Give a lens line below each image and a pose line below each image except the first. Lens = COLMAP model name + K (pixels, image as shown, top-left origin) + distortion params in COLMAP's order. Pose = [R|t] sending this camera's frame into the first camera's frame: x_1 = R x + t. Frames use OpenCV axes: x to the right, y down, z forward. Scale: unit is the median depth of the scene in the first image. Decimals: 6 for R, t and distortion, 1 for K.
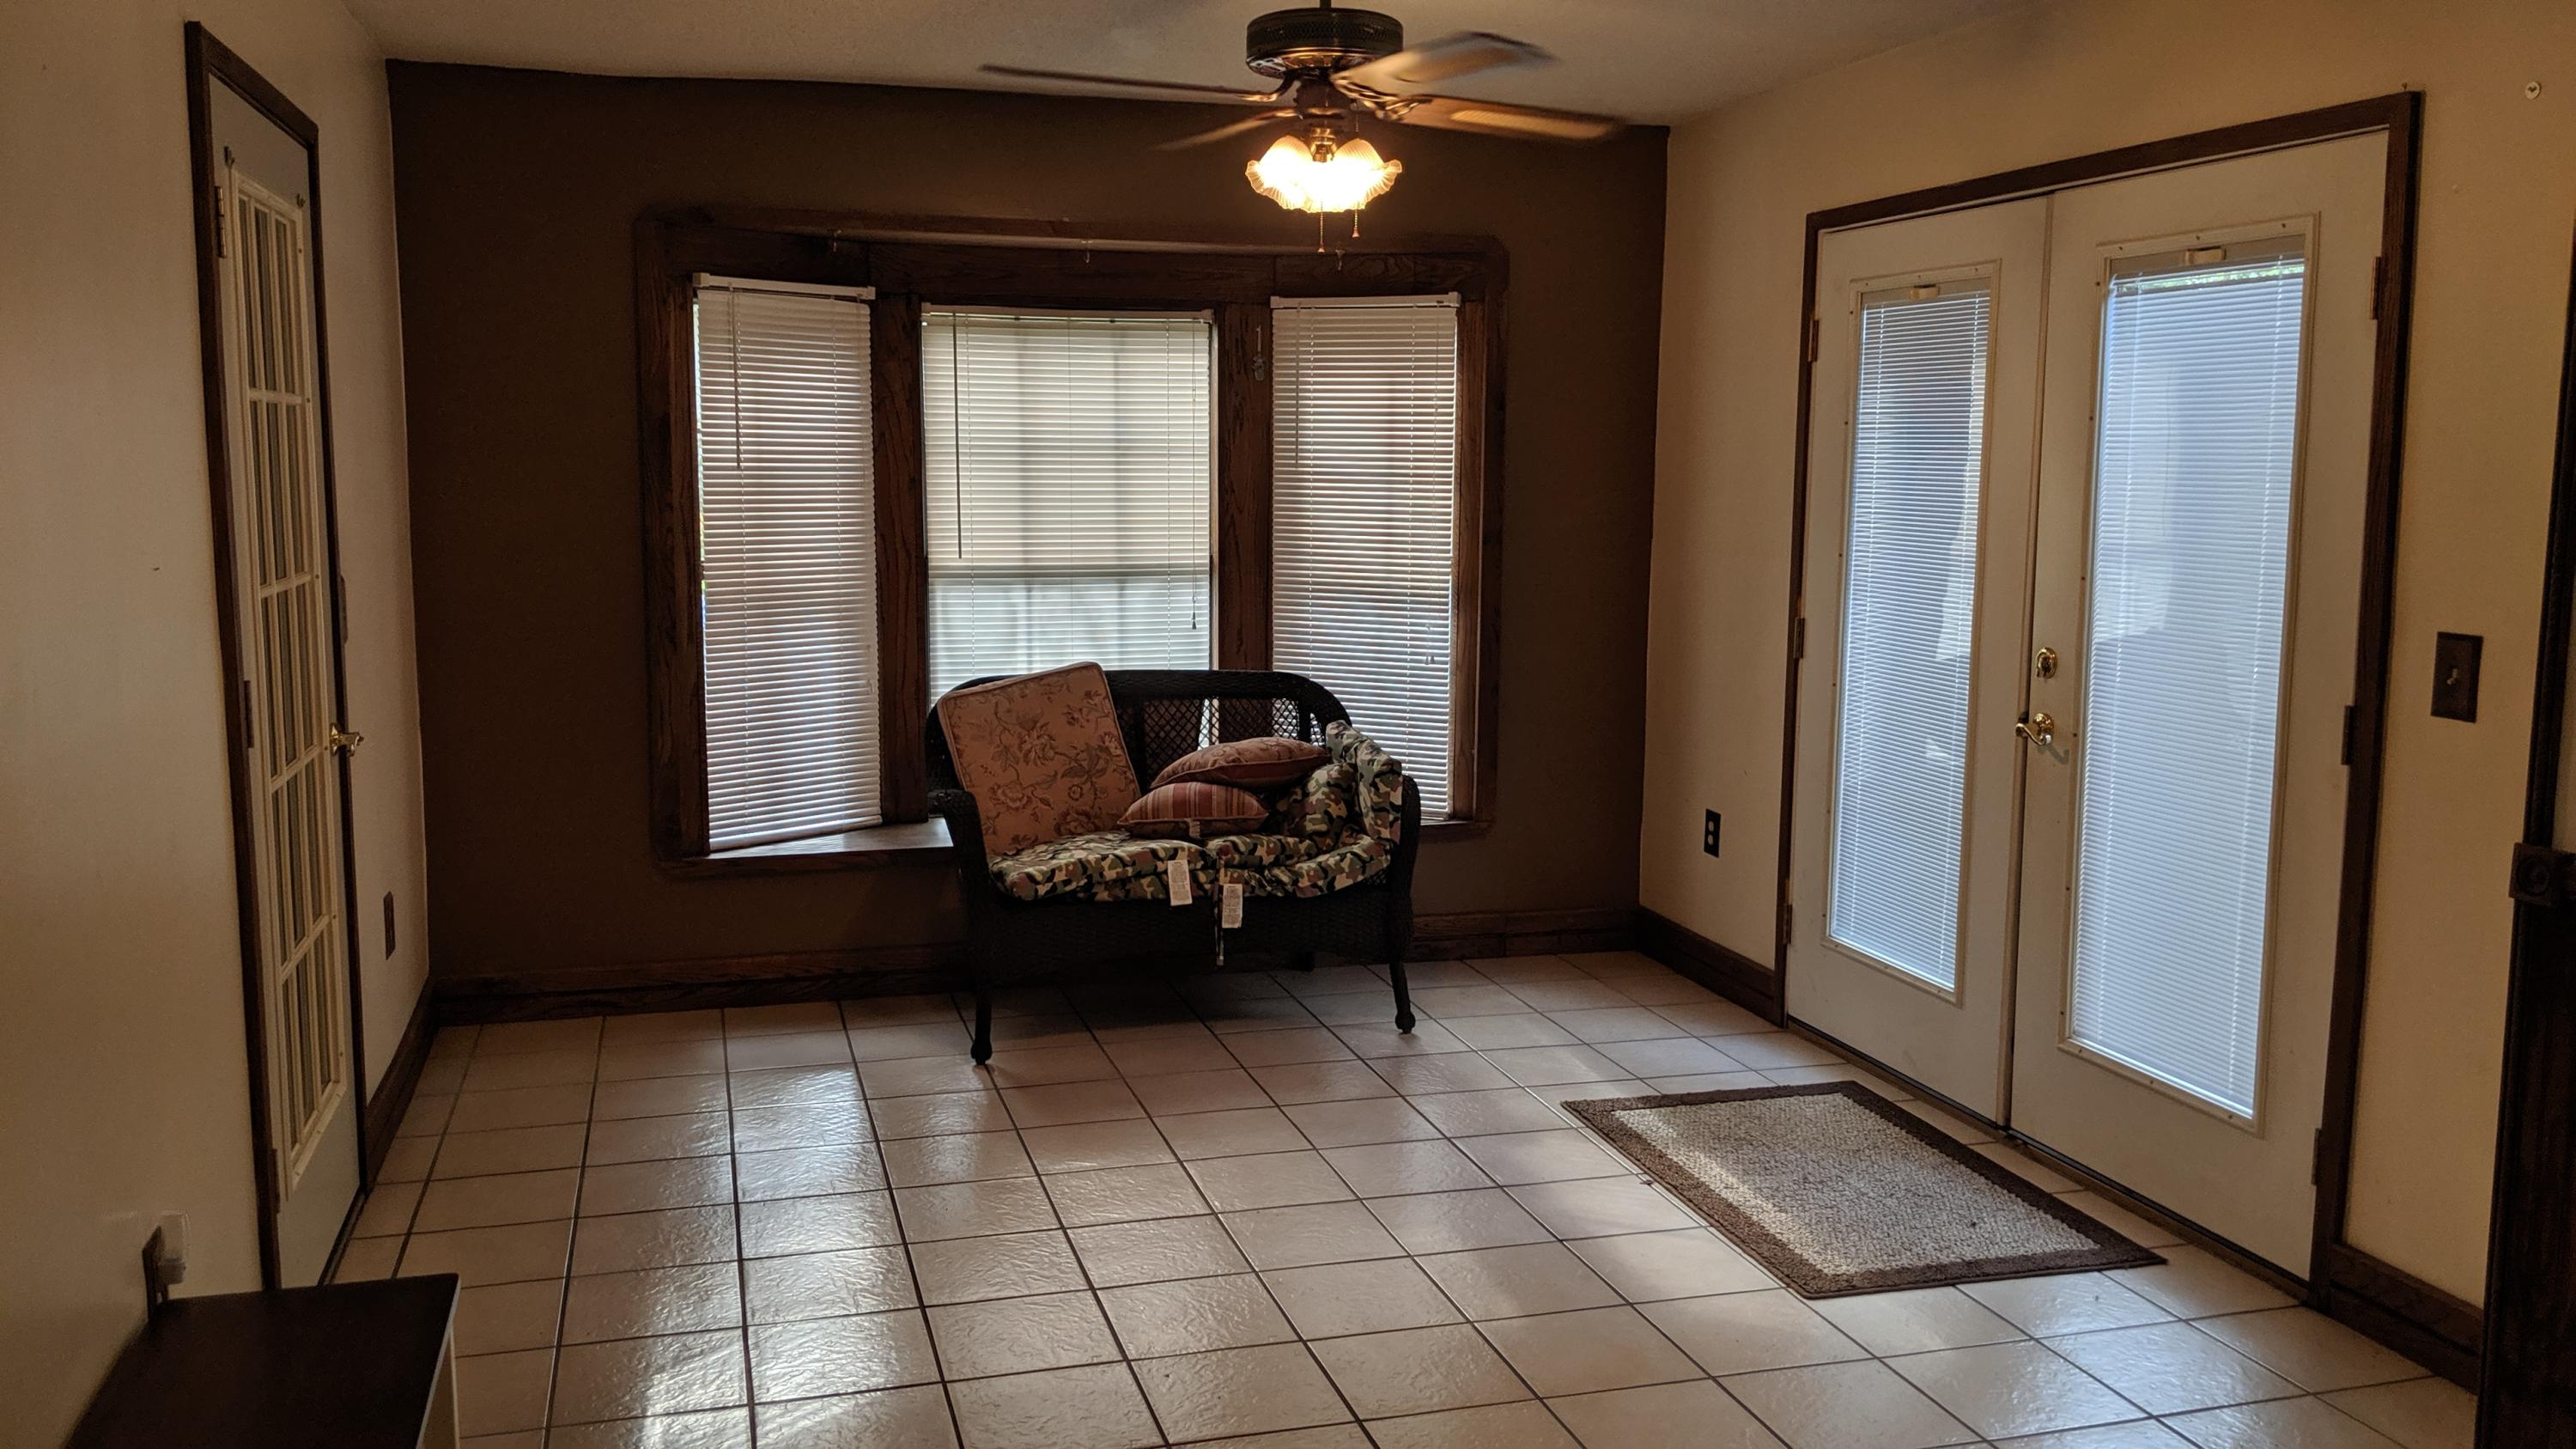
lens RADIAL K [[2092.6, 0, 1271.6], [0, 2092.6, 733.0], [0, 0, 1]] dist [0.118545, -0.218978]
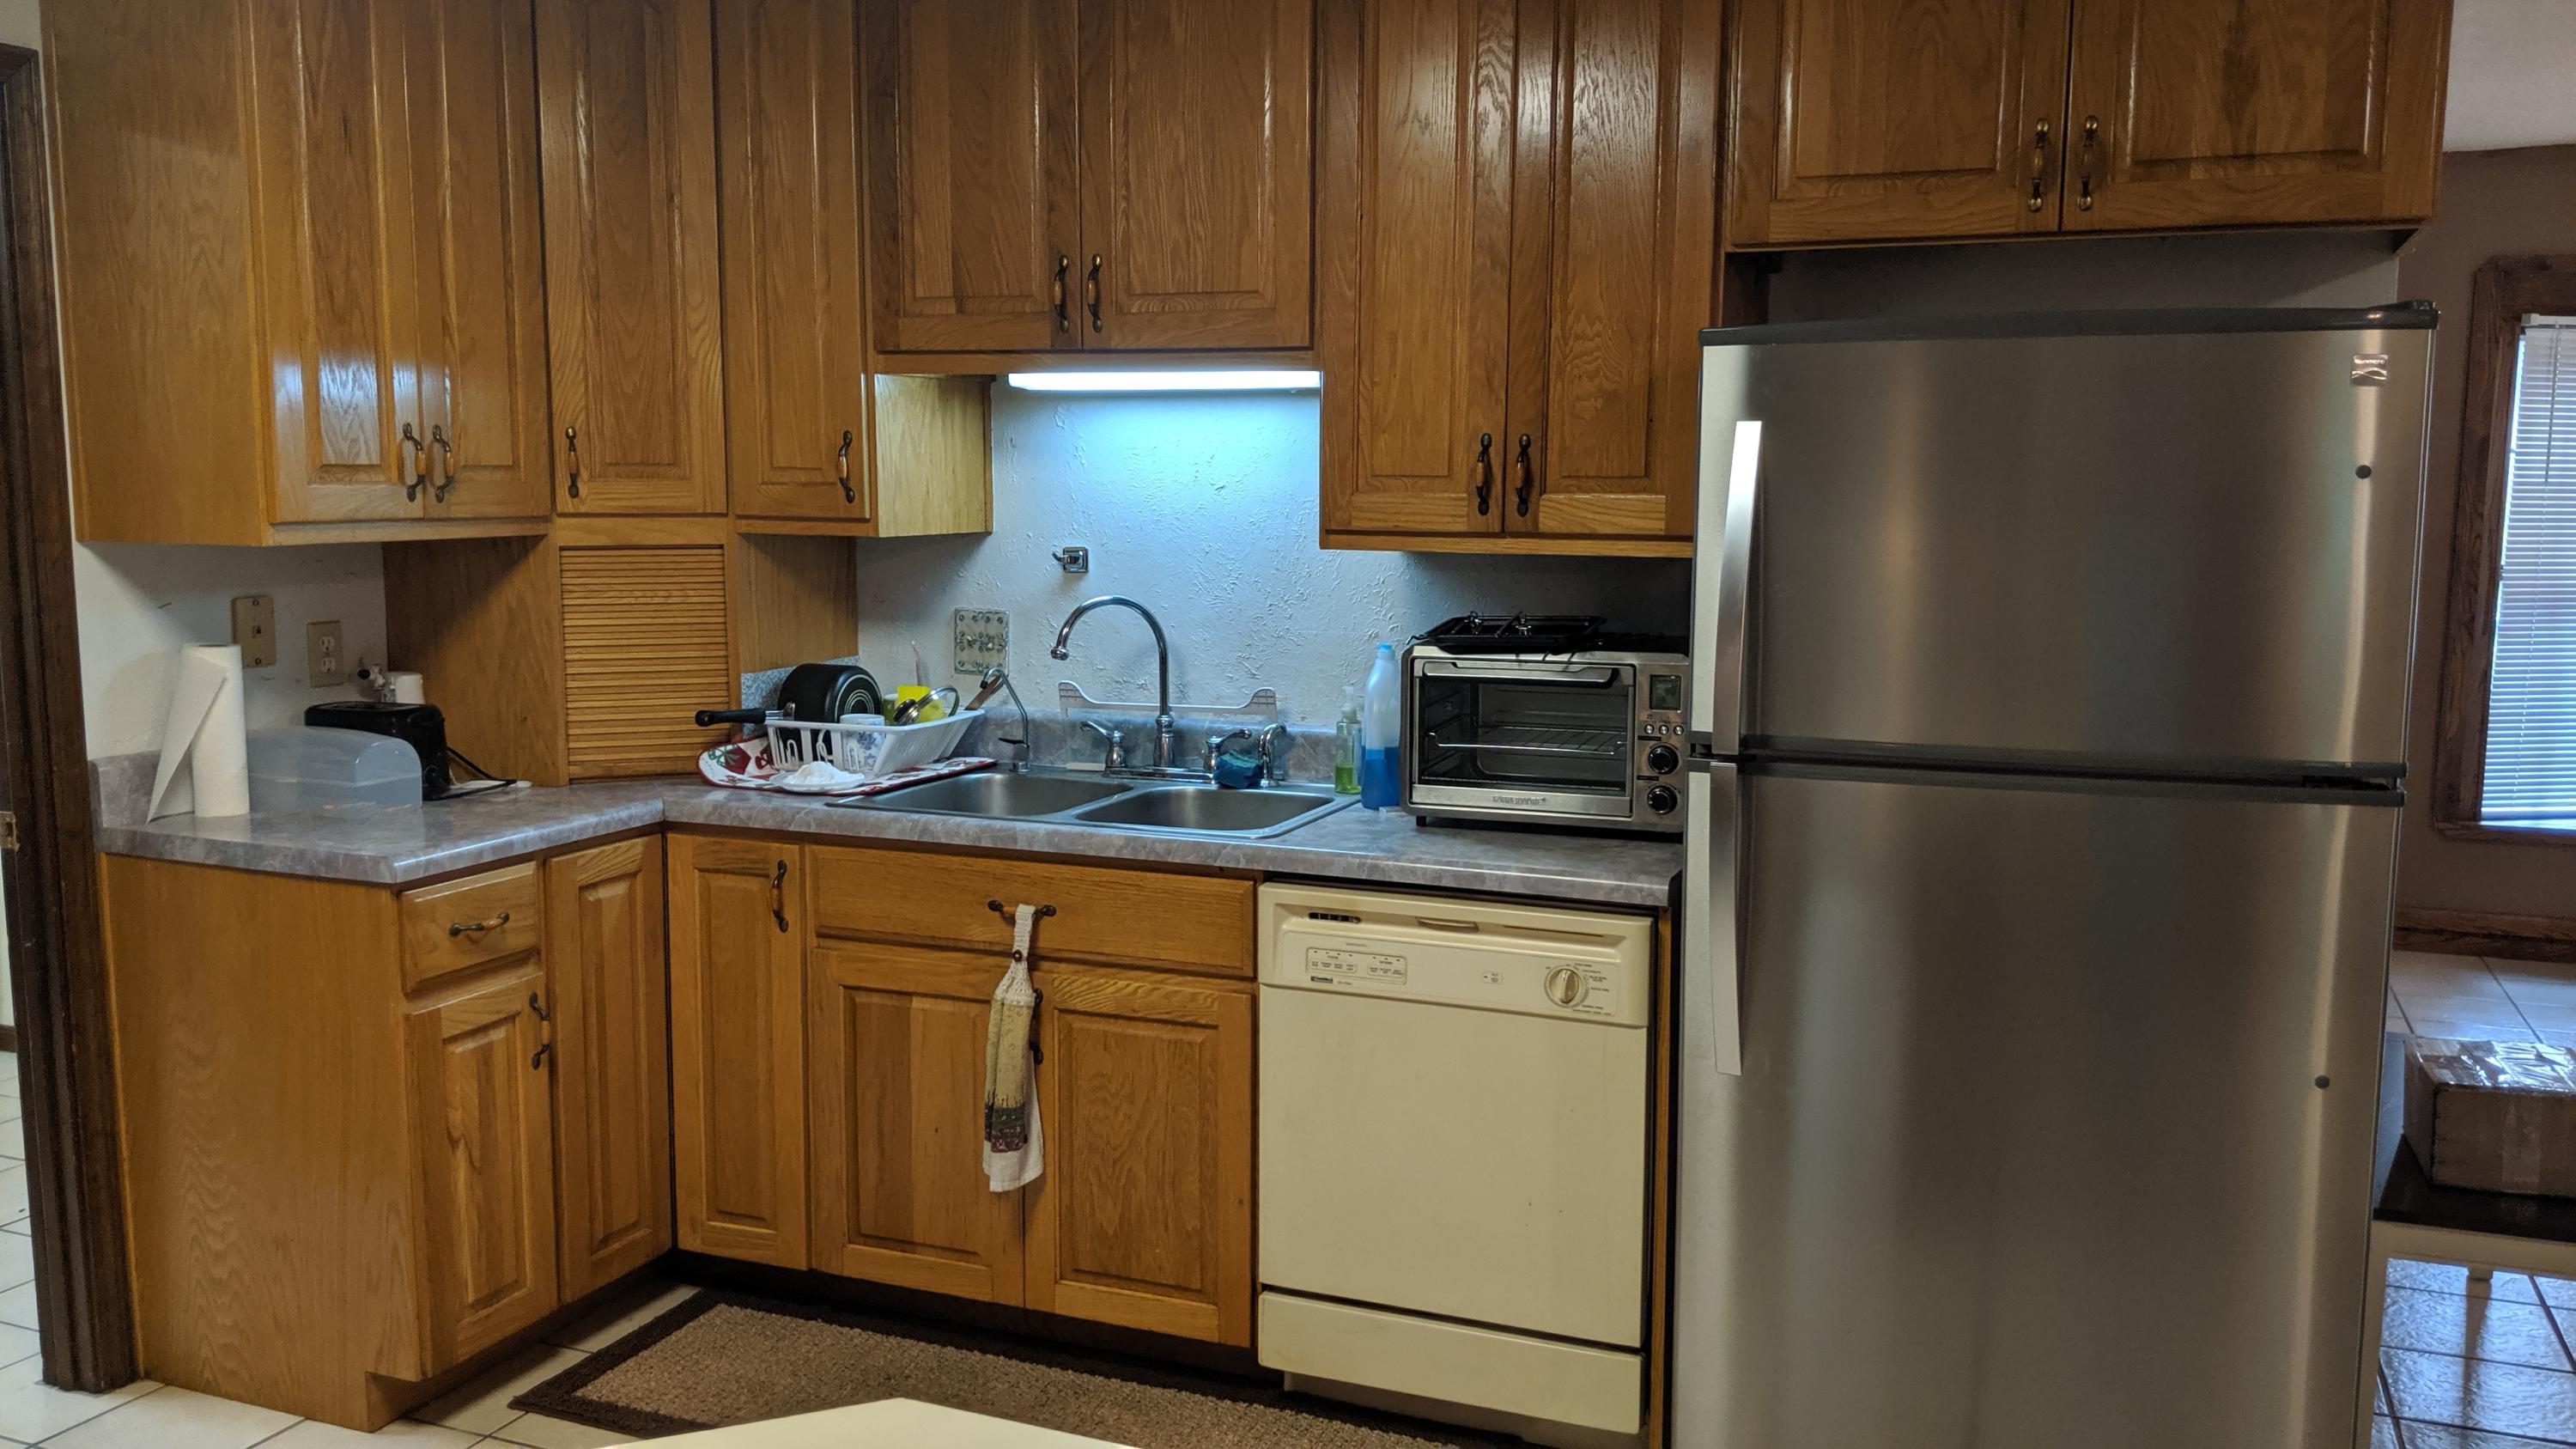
lens RADIAL K [[2056.2, 0, 1301.6], [0, 2056.2, 742.2], [0, 0, 1]] dist [0.109775, -0.203663]
pose [[0.795558, 0.084025, -0.600023, -0.100218], [-0.084715, 0.996035, 0.027158, 0.037978], [0.599925, 0.029225, 0.799522, -0.282253]]
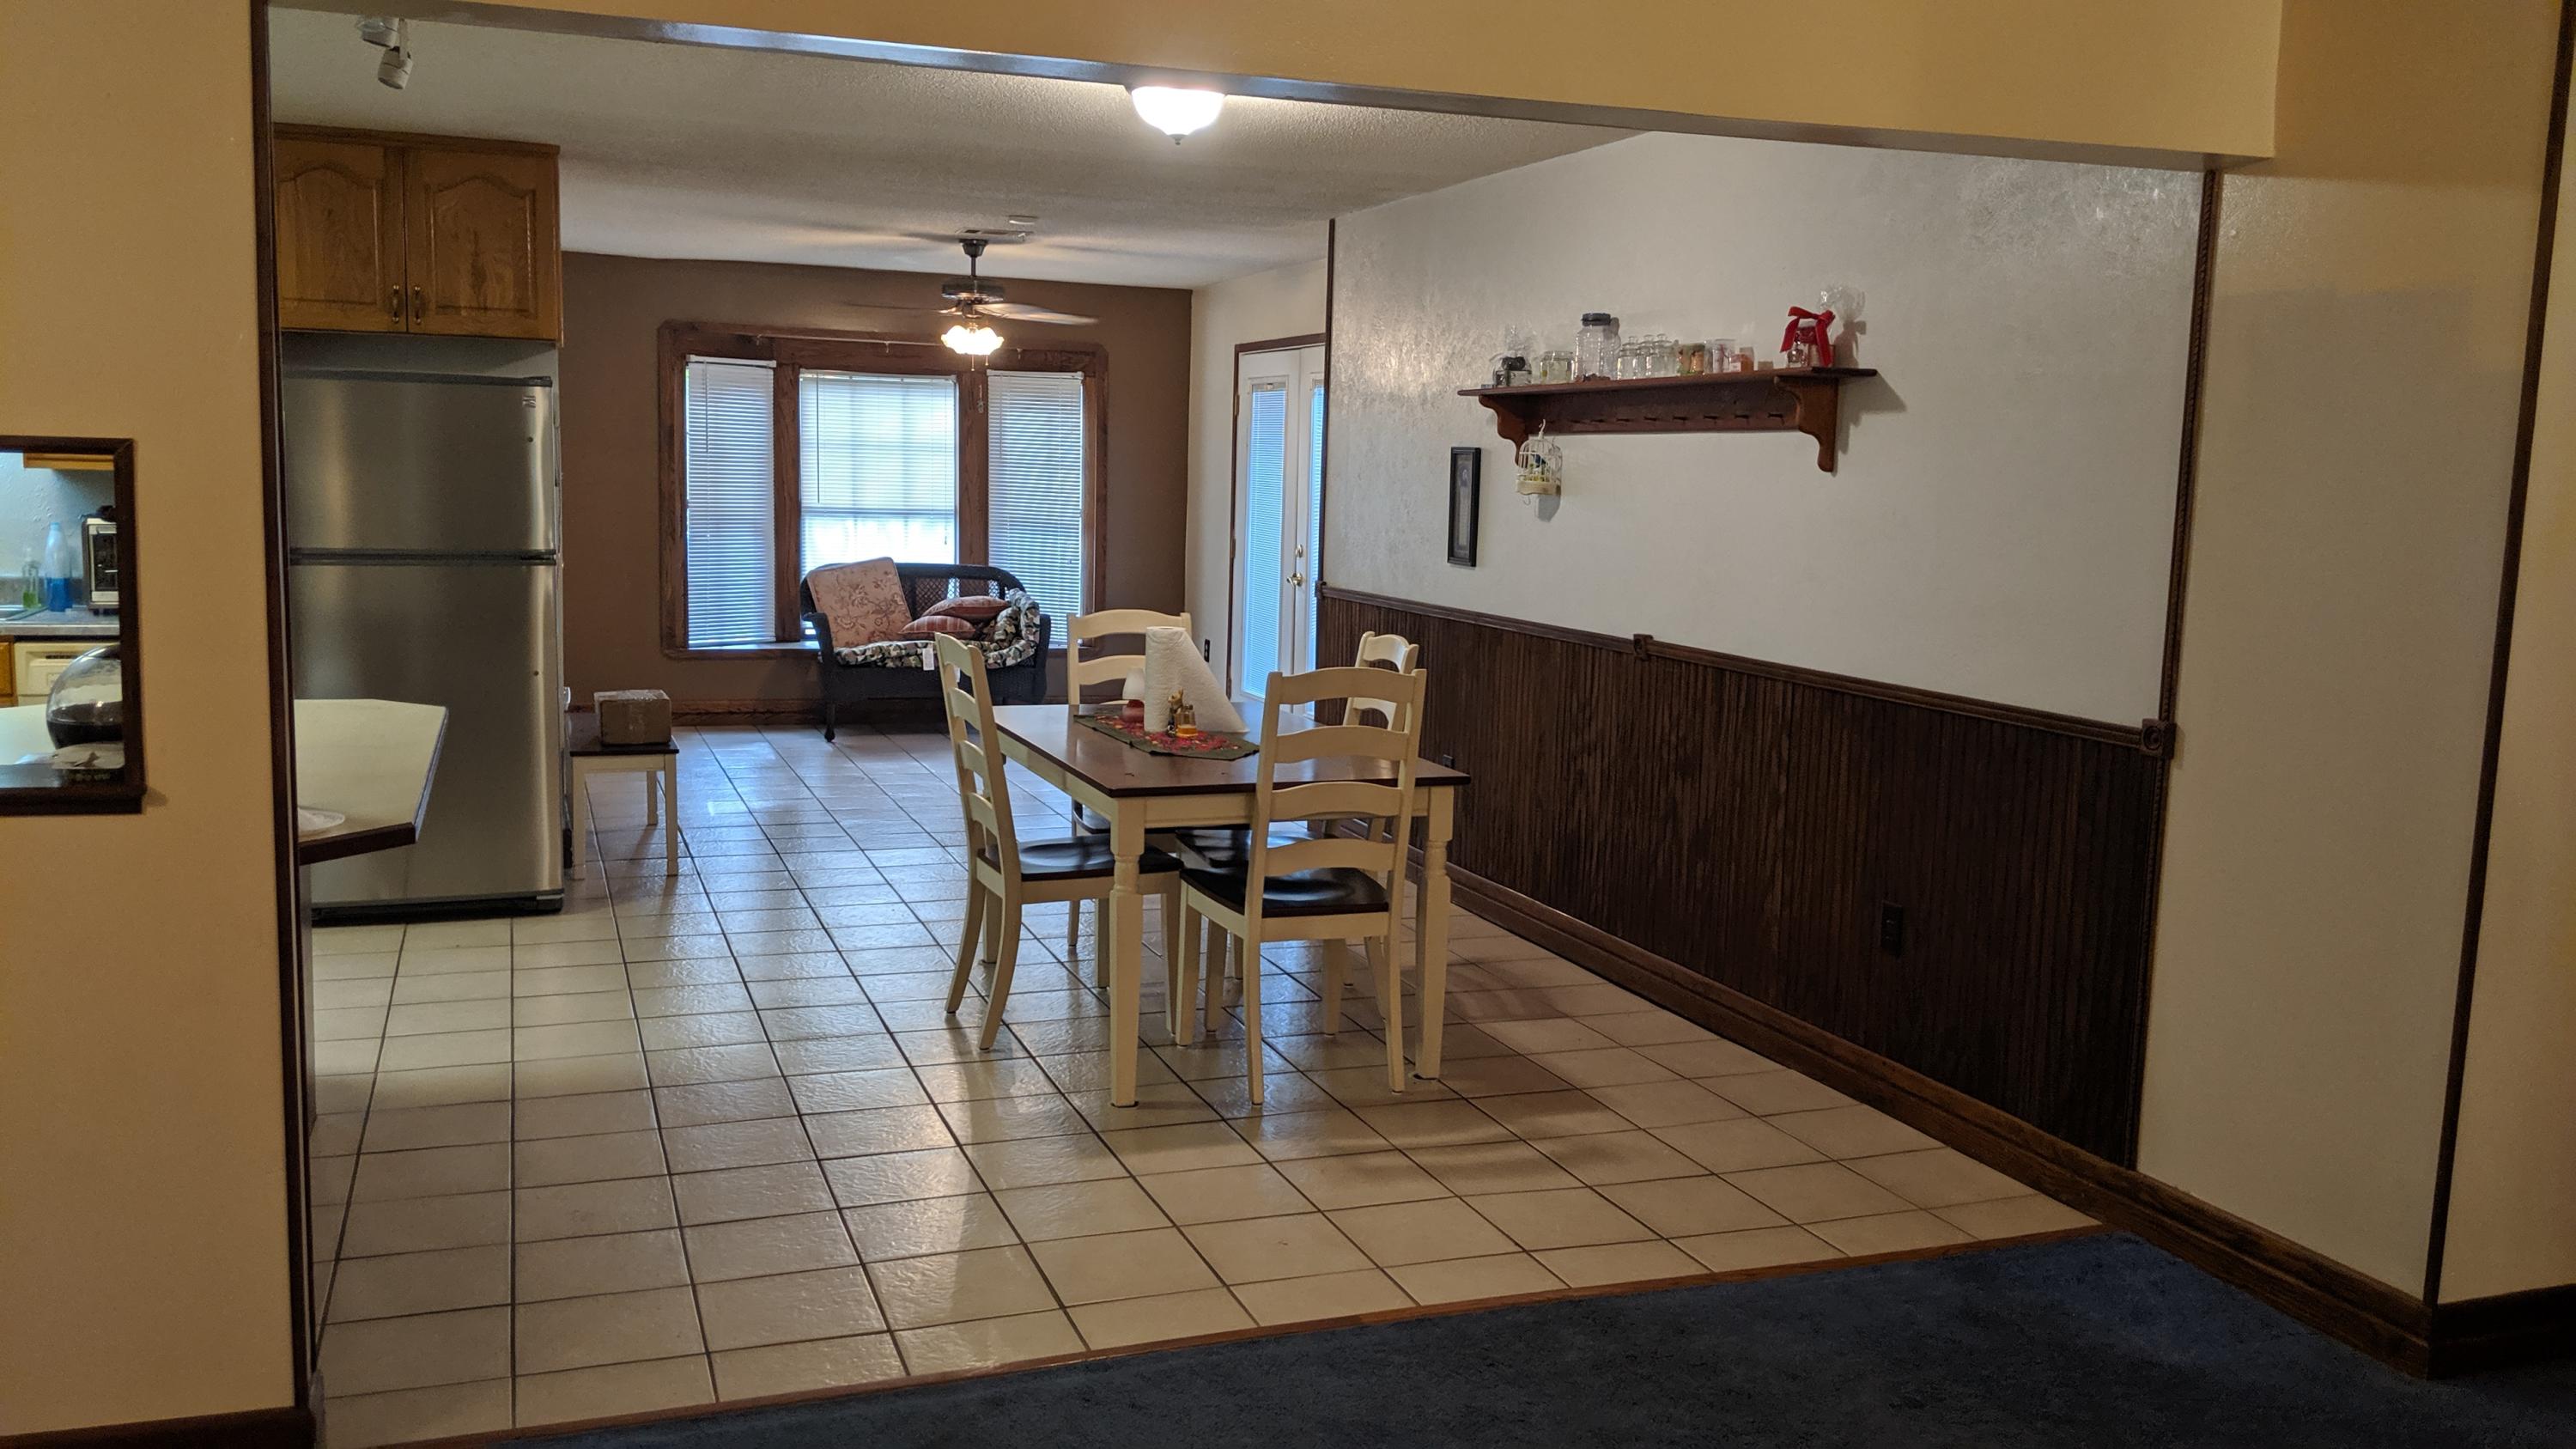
lens RADIAL K [[2056.2, 0, 1301.6], [0, 2056.2, 742.2], [0, 0, 1]] dist [0.109775, -0.203663]
pose [[0.995706, 0.011059, 0.091904, 0.126722], [-0.011391, 0.999930, 0.003091, 0.133319], [-0.091863, -0.004125, 0.995763, -0.982984]]
